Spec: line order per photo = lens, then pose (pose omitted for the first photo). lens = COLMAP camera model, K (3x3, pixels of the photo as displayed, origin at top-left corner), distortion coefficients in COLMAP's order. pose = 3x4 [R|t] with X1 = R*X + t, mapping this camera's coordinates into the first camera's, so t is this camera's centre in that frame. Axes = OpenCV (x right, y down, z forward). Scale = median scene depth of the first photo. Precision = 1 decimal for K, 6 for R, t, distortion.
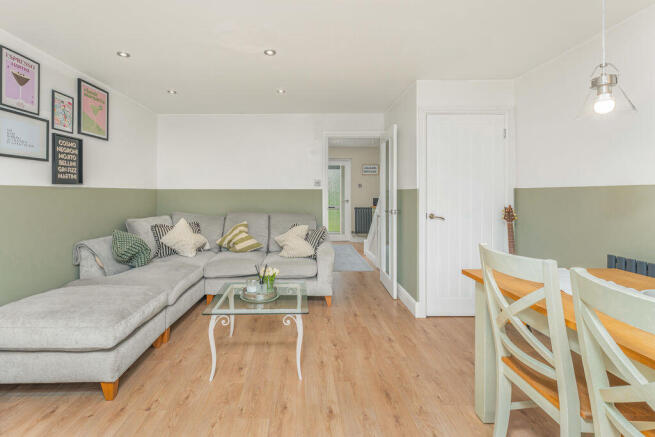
lens RADIAL K [[299.6, 0, 312.1], [0, 299.6, 190.6], [0, 0, 1]] dist [0.001881, 0.000215]
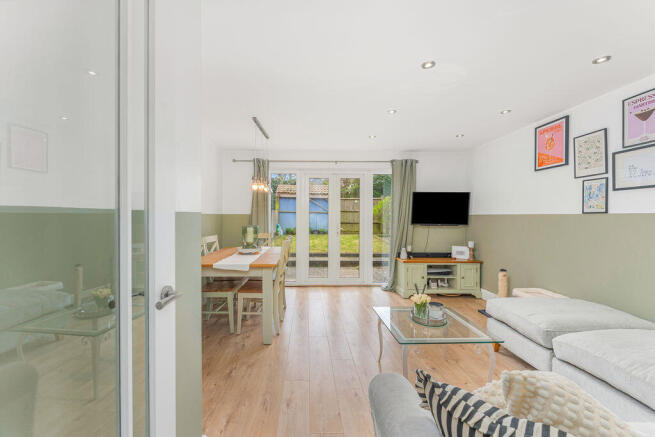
lens RADIAL K [[271.3, 0, 327.5], [0, 271.3, 218.5], [0, 0, 1]] dist [0.000191, -0.000200]
pose [[-0.999361, 0.000015, -0.035730, 0.167553], [0.000092, 0.999998, -0.002162, 0.002811], [0.035729, -0.002164, -0.999359, 1.593448]]
